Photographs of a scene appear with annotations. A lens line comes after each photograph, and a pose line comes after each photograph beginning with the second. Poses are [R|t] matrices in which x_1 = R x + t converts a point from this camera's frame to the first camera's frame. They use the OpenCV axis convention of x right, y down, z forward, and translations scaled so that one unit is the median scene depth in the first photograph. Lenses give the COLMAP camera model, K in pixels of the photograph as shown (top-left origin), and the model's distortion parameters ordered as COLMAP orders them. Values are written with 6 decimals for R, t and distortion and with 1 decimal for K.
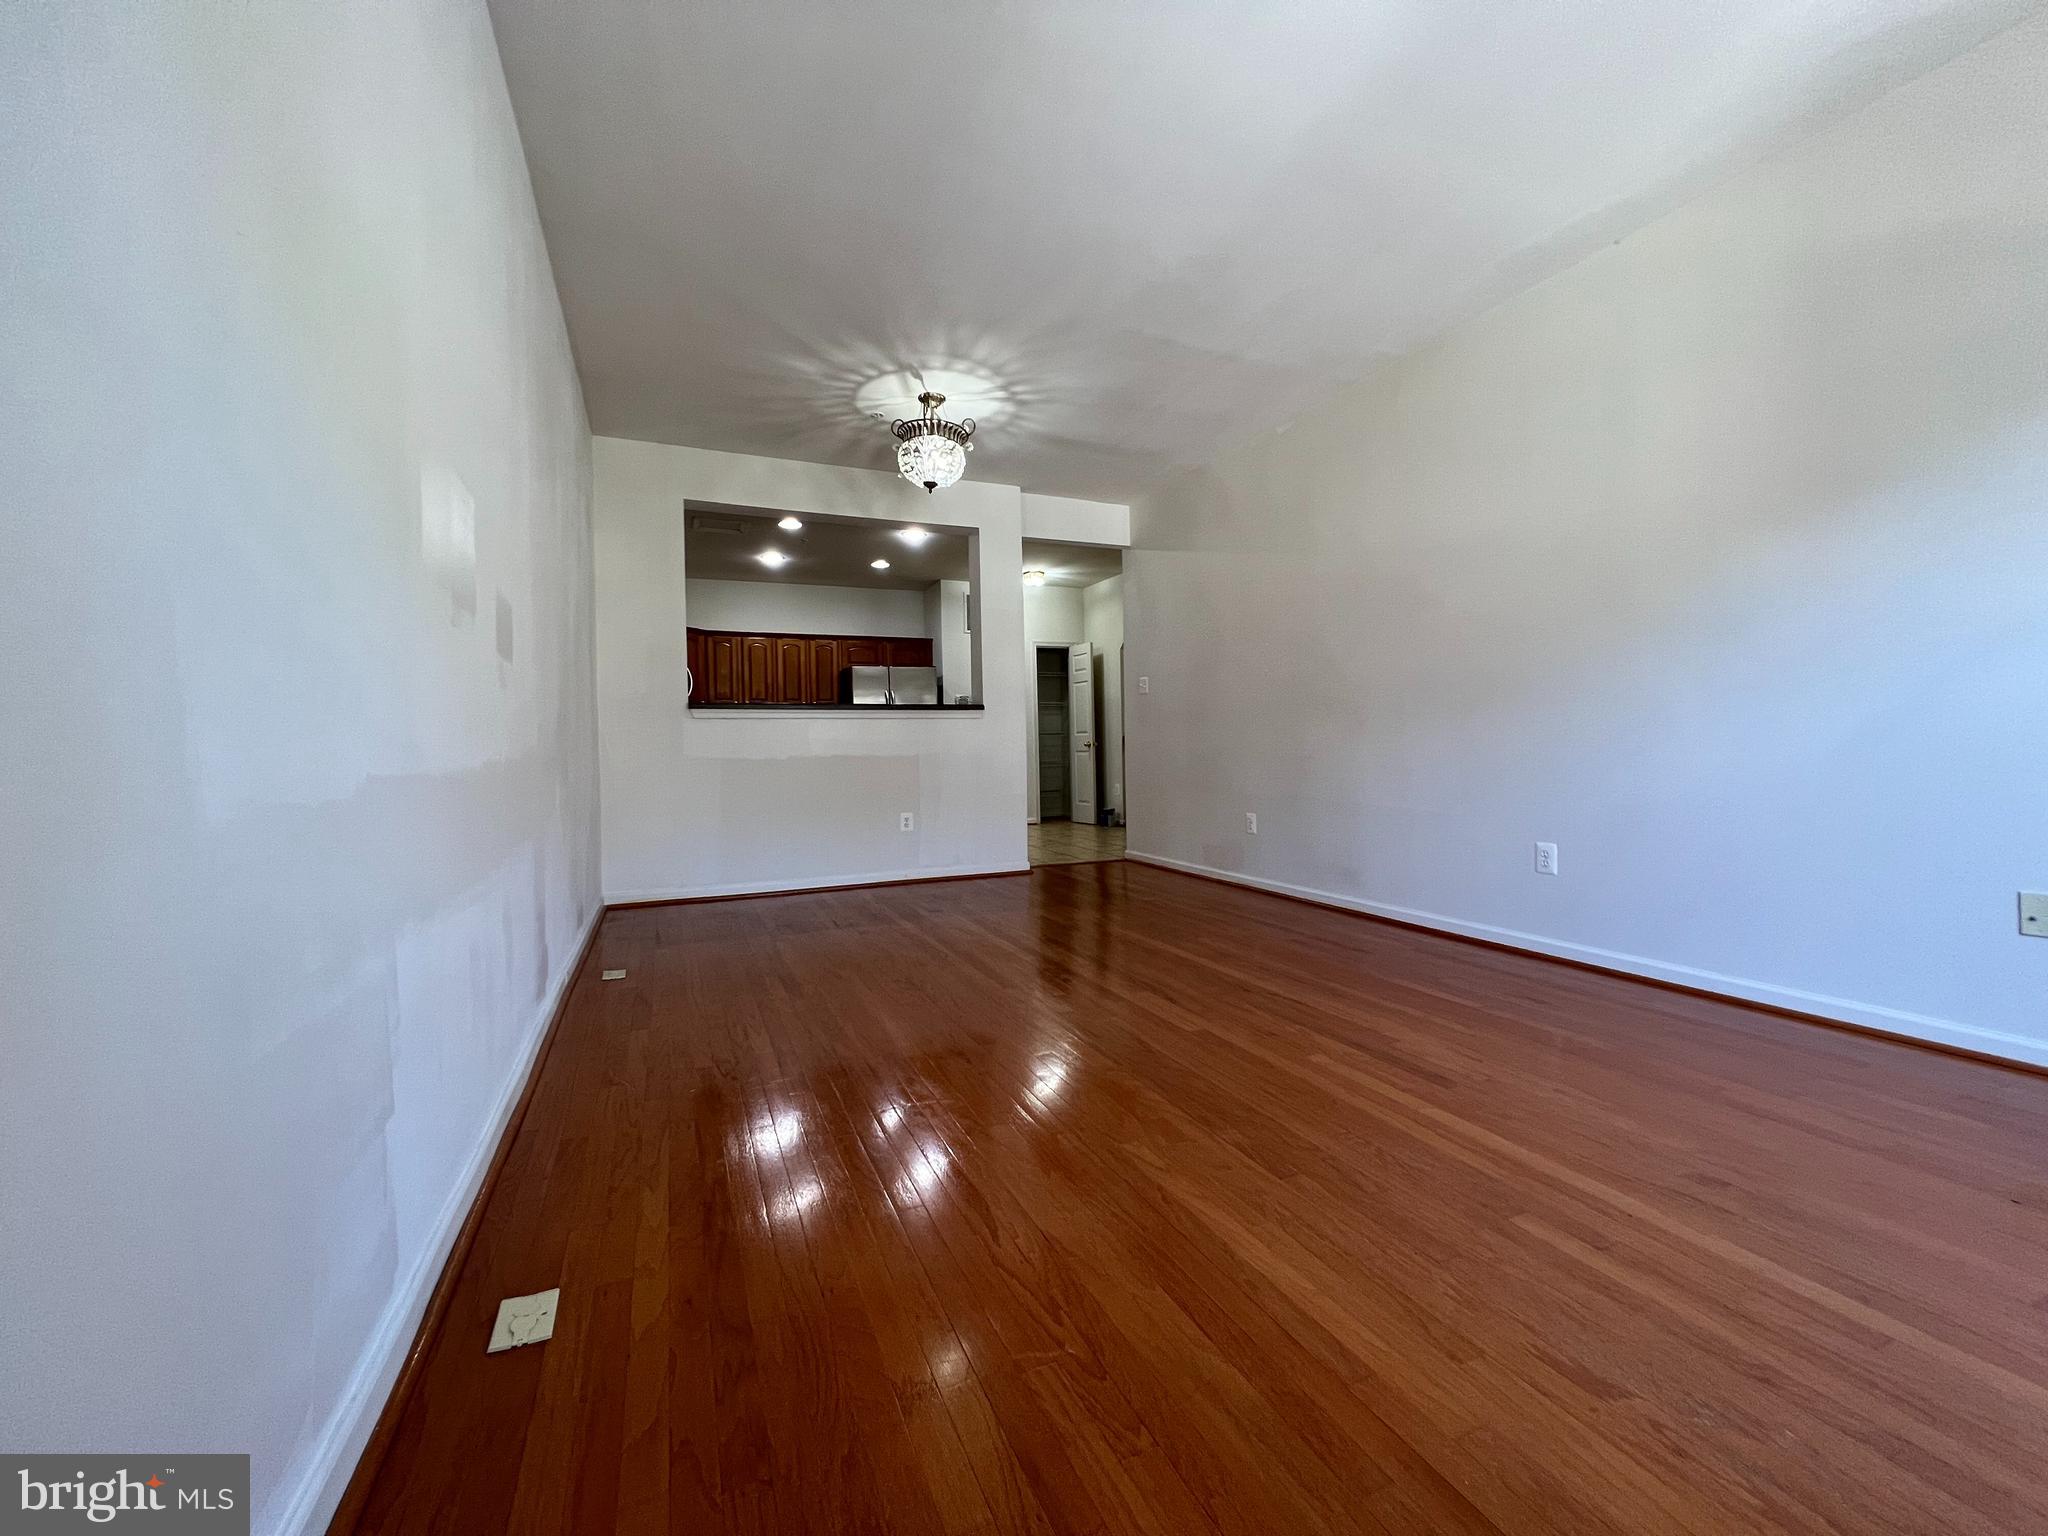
lens RADIAL K [[822.2, 0, 1018.0], [0, 822.2, 756.6], [0, 0, 1]] dist [0.001268, -0.000226]
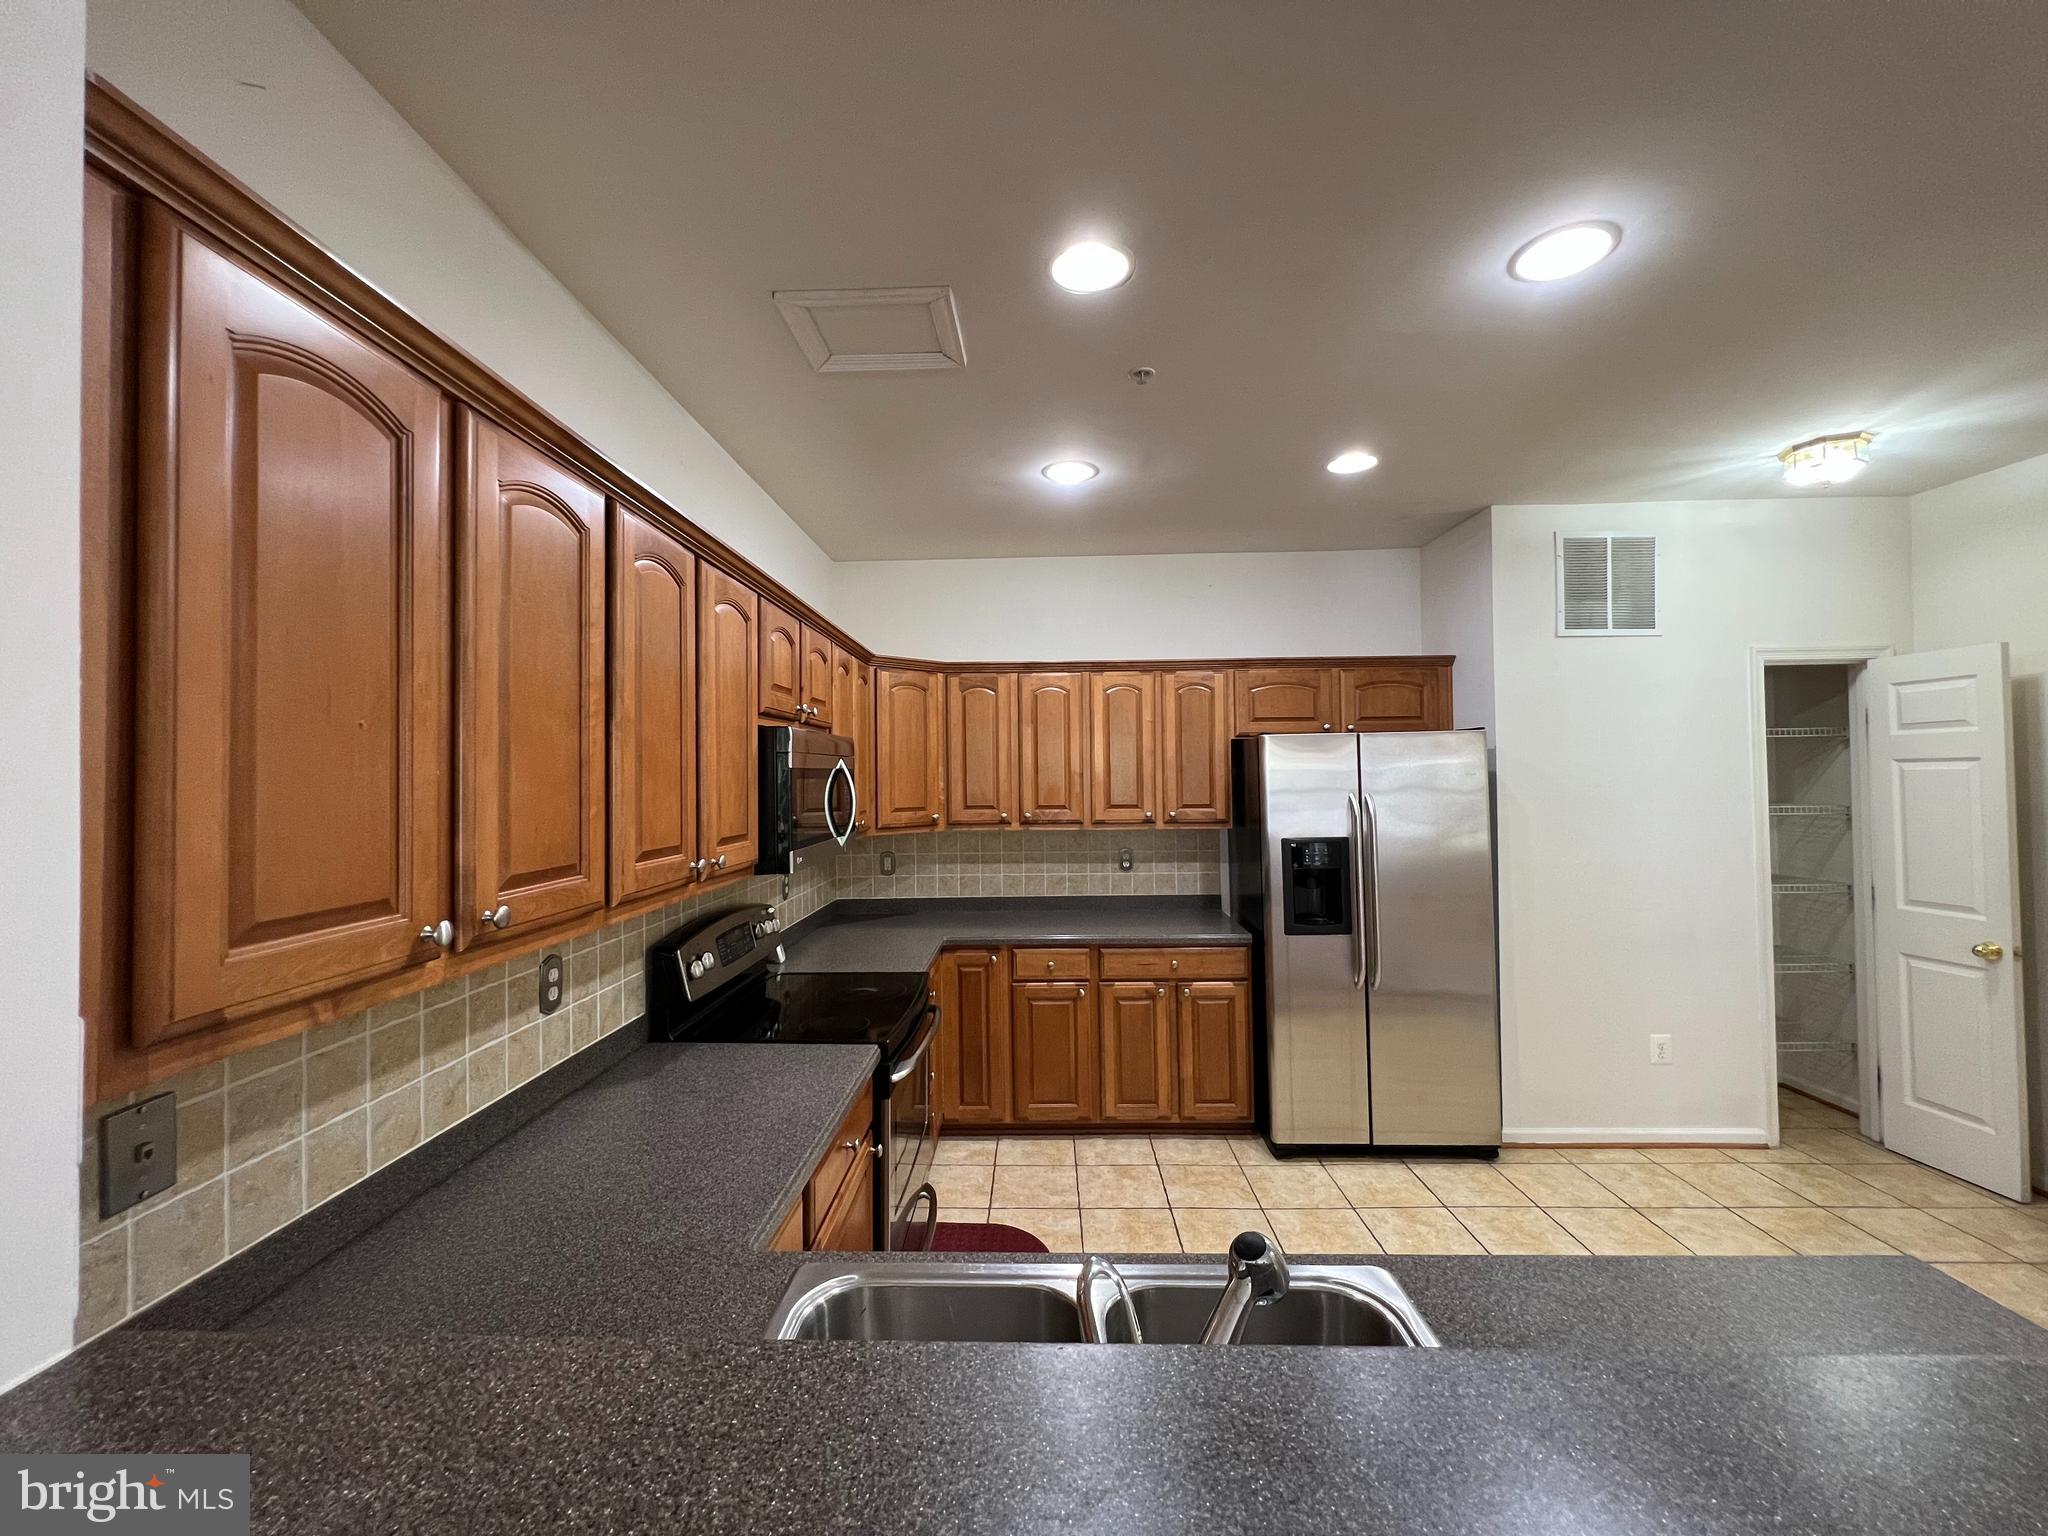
lens RADIAL K [[818.3, 0, 1017.1], [0, 818.3, 761.8], [0, 0, 1]] dist [-0.002310, 0.000669]
pose [[0.905759, 0.004545, -0.423769, -0.257293], [-0.010762, 0.999867, -0.012278, -0.165163], [0.423656, 0.015682, 0.905687, 1.063570]]
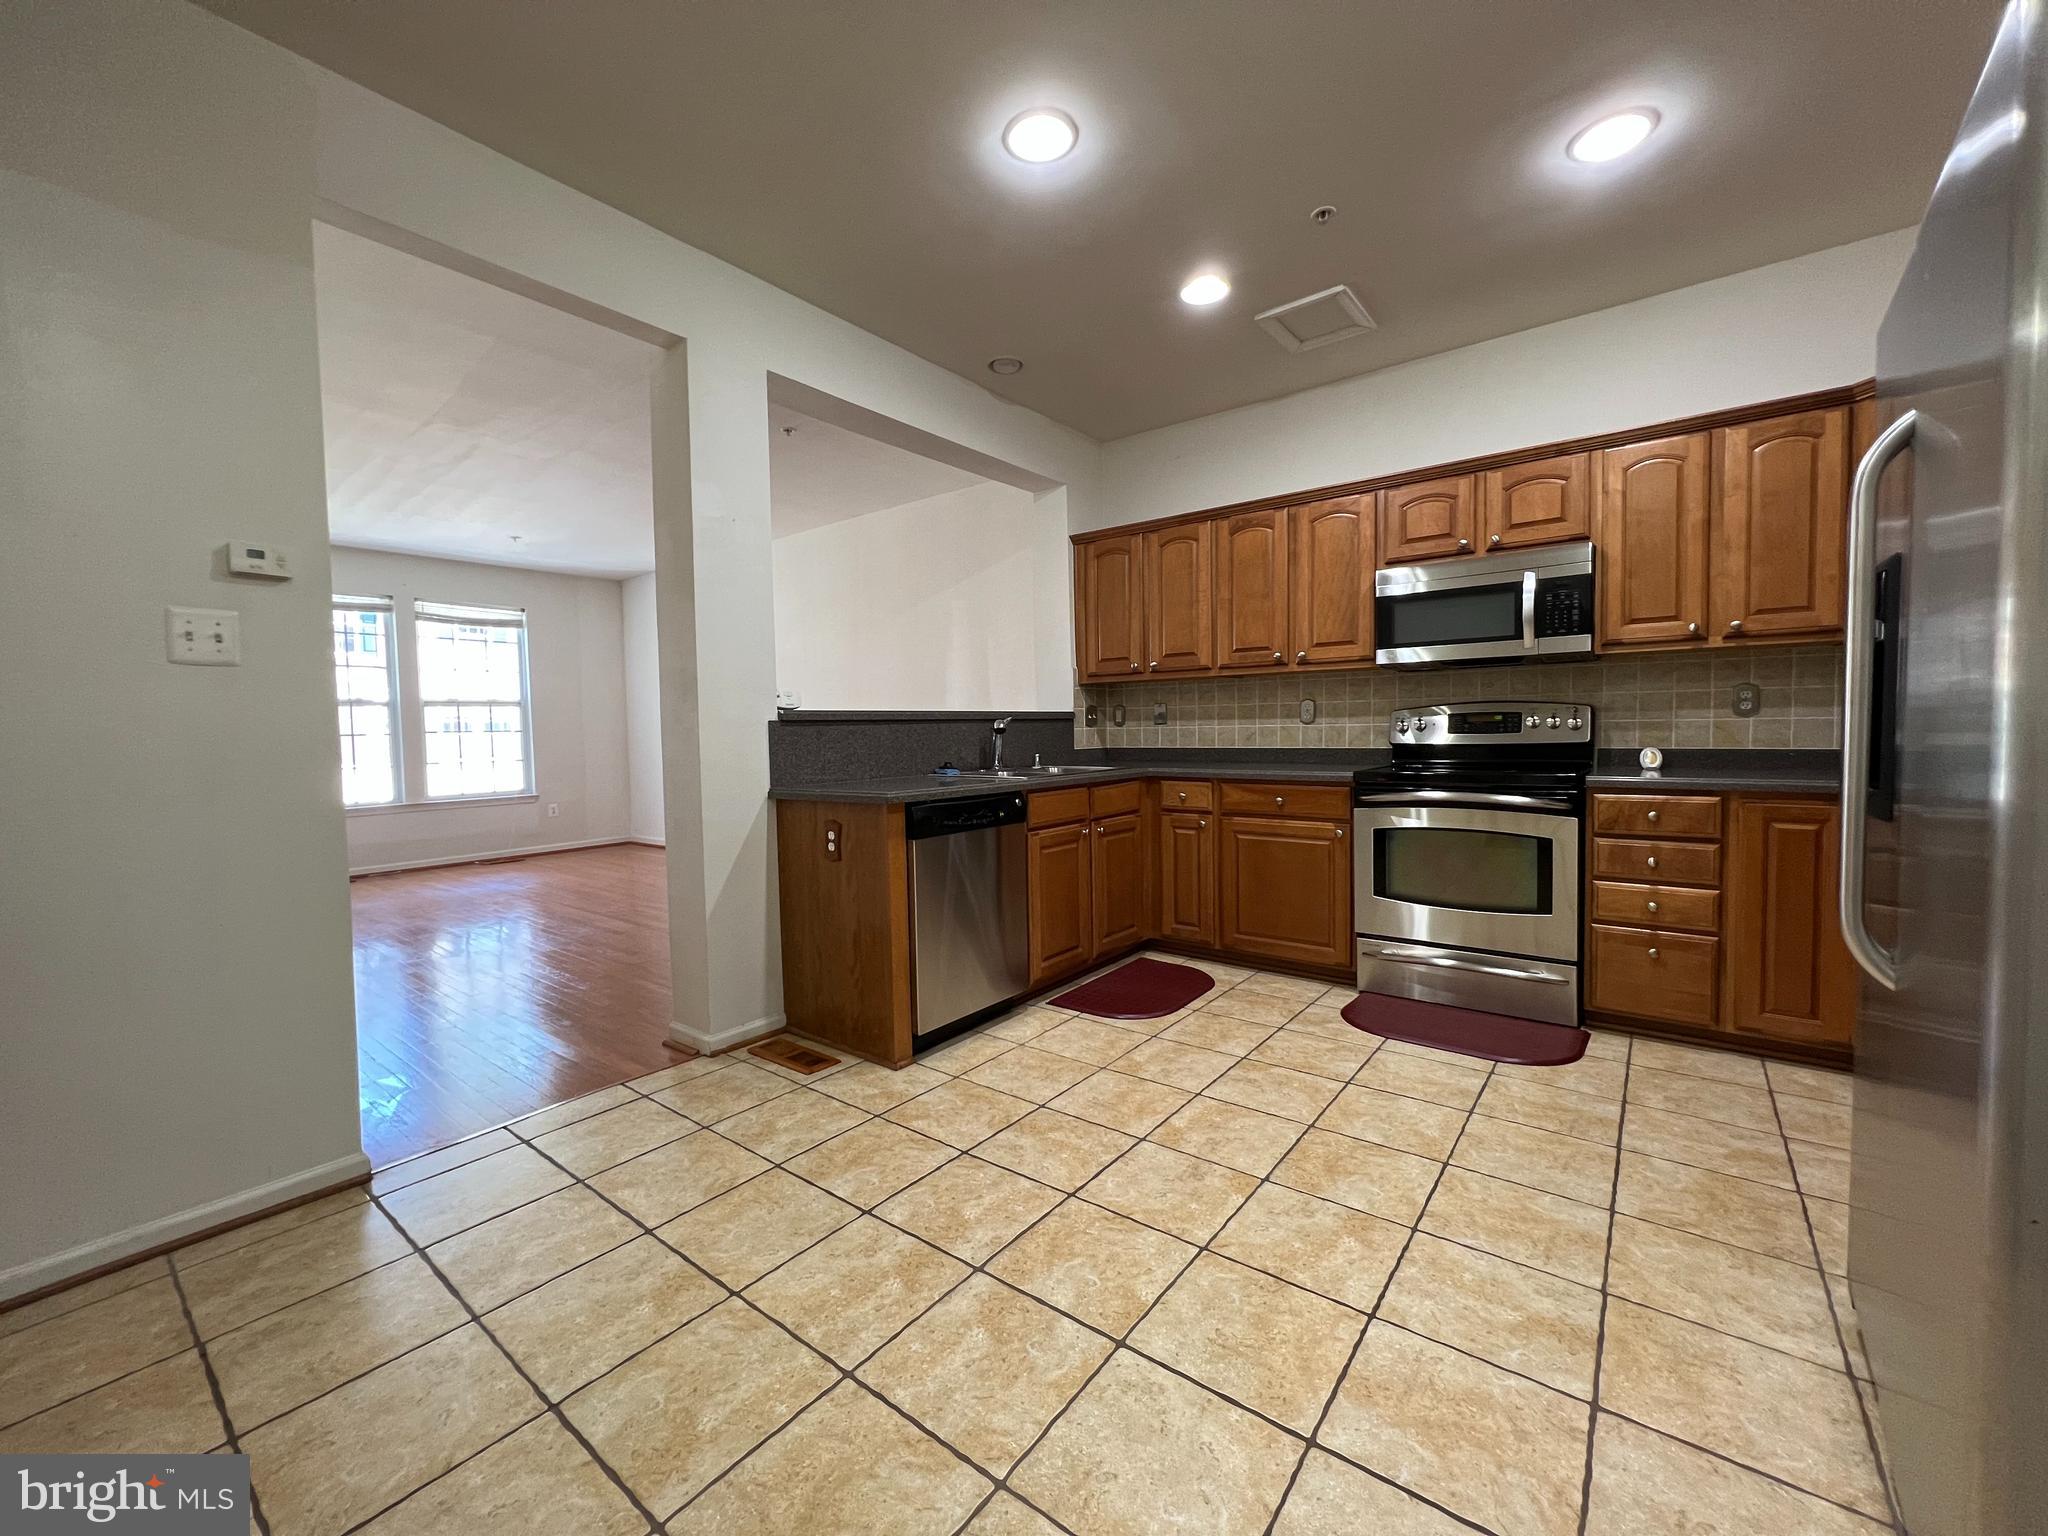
lens RADIAL K [[818.3, 0, 1017.1], [0, 818.3, 761.8], [0, 0, 1]] dist [-0.002310, 0.000669]
pose [[-0.879427, 0.056131, -0.472712, 0.073109], [0.034251, 0.997911, 0.054775, -0.068305], [0.474799, 0.031979, -0.879513, 1.943737]]
